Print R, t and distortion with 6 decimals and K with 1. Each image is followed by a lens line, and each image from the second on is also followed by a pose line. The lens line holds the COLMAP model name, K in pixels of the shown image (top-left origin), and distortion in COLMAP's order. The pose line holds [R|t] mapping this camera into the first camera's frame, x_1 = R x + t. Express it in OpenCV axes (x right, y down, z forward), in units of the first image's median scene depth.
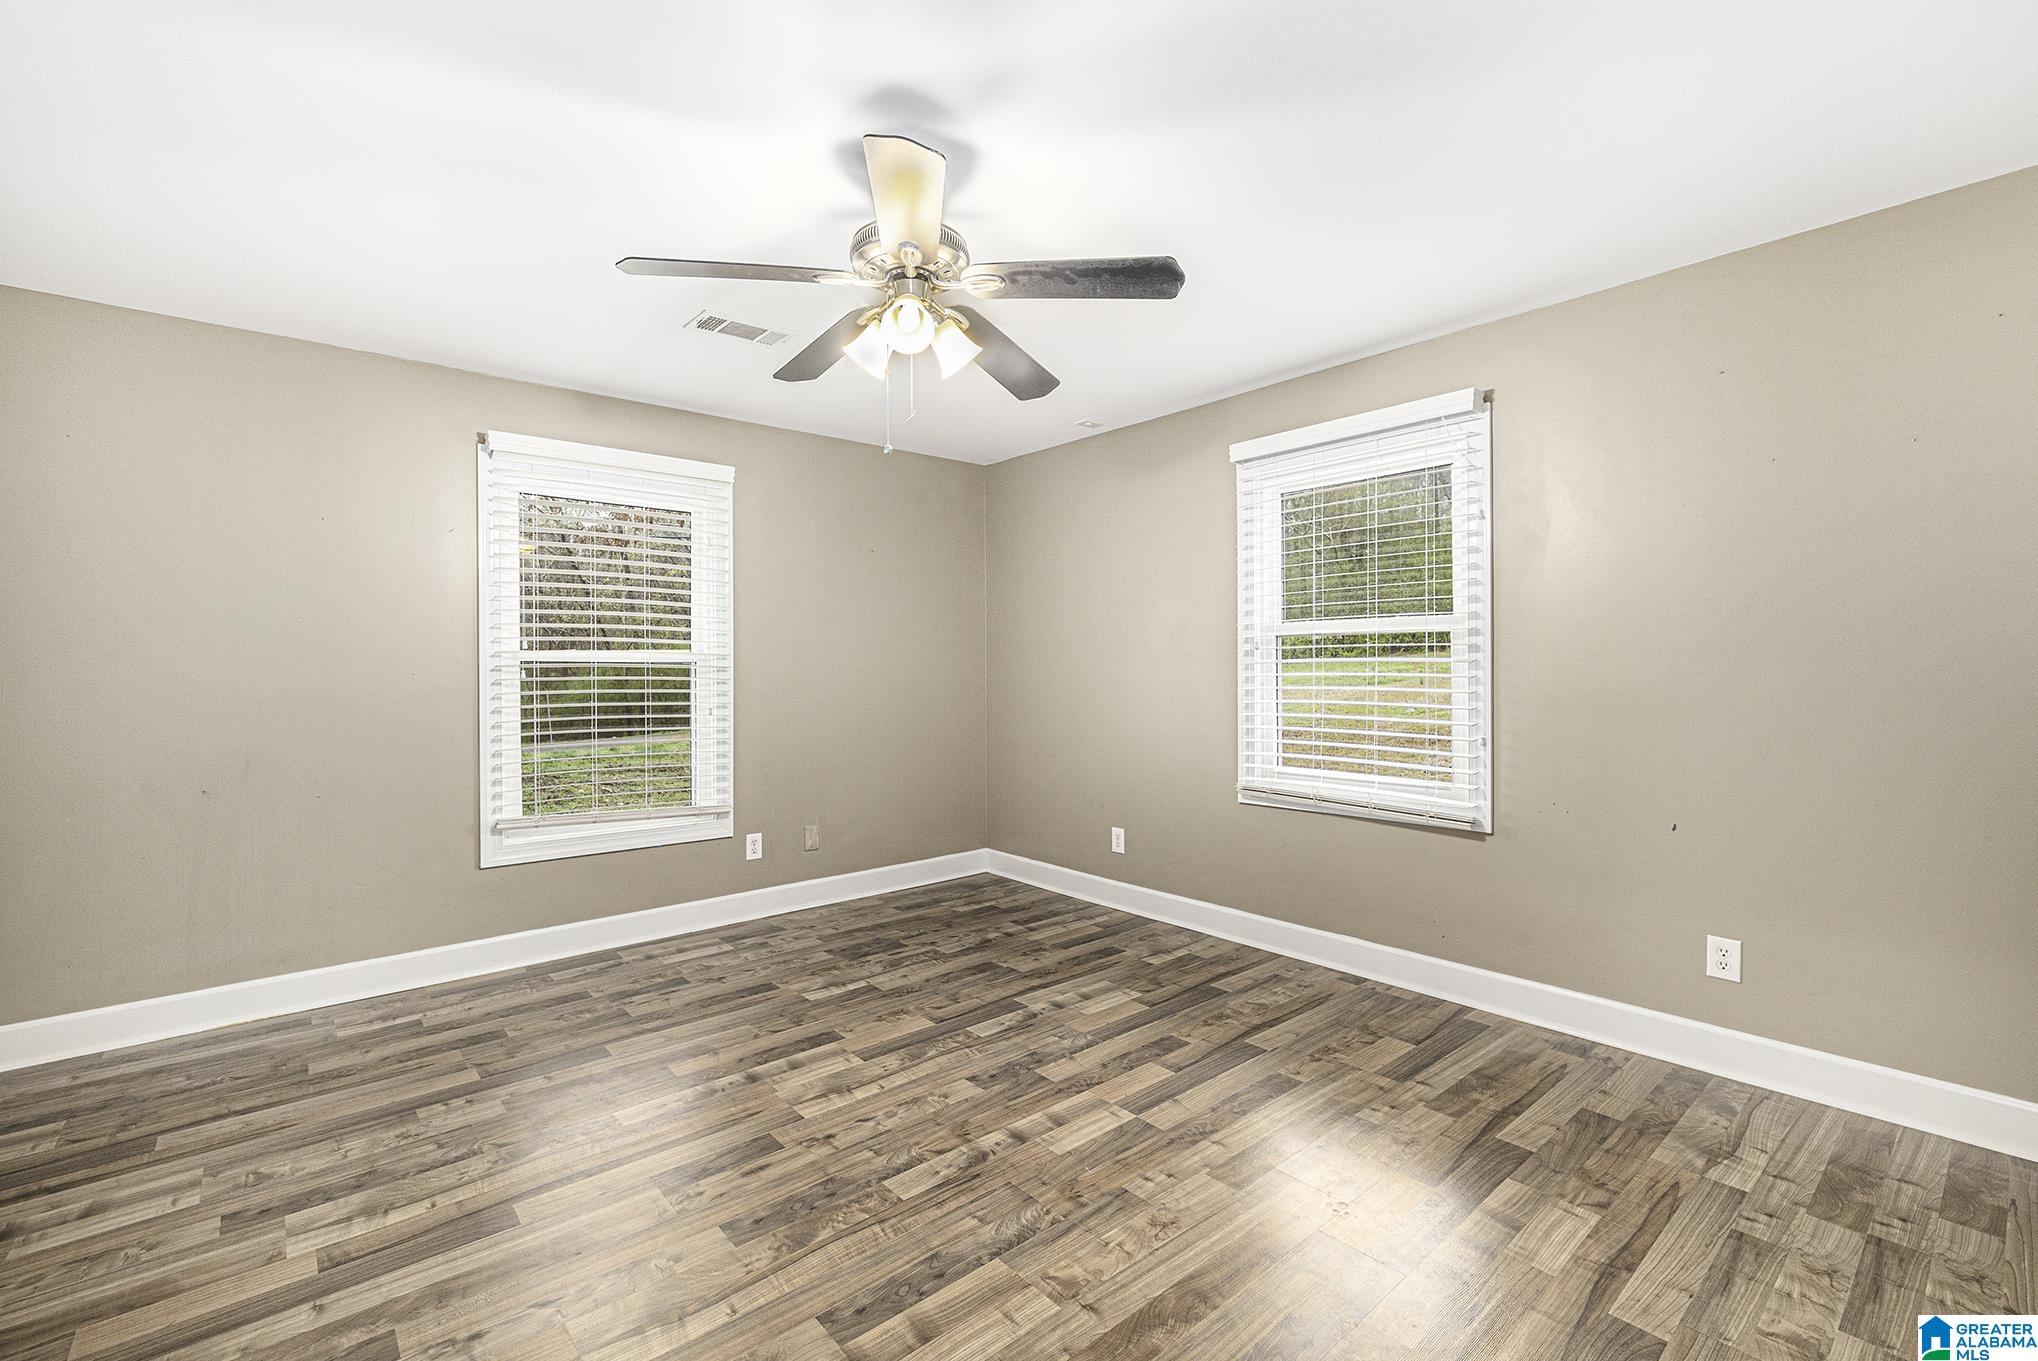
lens RADIAL K [[859.0, 0, 1020.6], [0, 859.0, 680.8], [0, 0, 1]] dist [-0.004709, 0.000194]
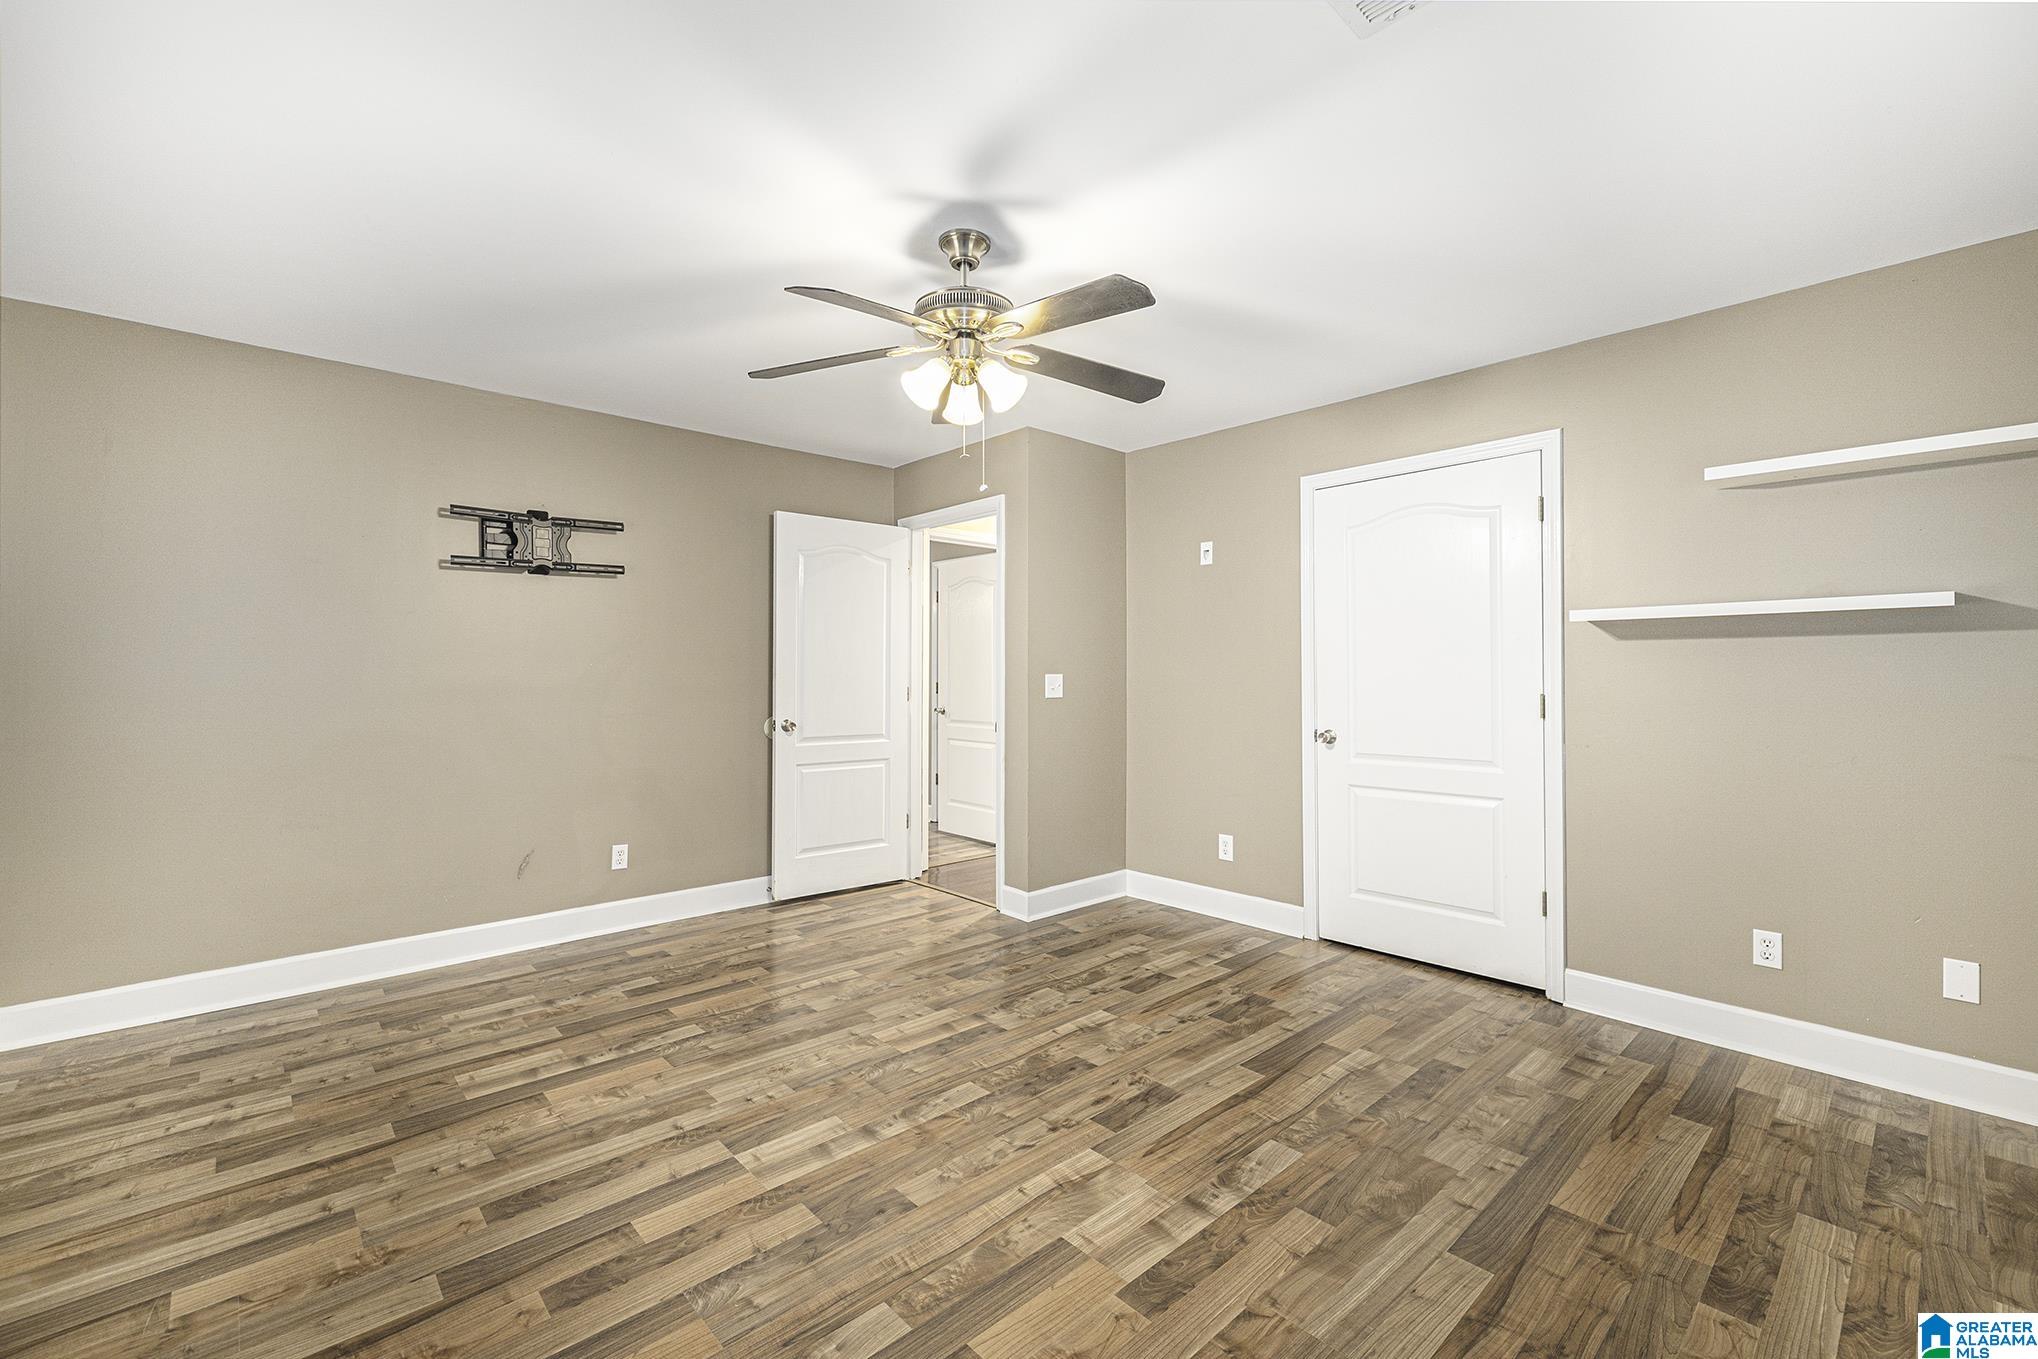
lens RADIAL K [[859.0, 0, 1016.9], [0, 859.0, 672.7], [0, 0, 1]] dist [-0.004709, 0.000194]
pose [[-0.999706, 0.002652, -0.024093, -0.149342], [0.002343, 0.999915, 0.012833, -0.025132], [0.024125, 0.012773, -0.999627, 1.929877]]
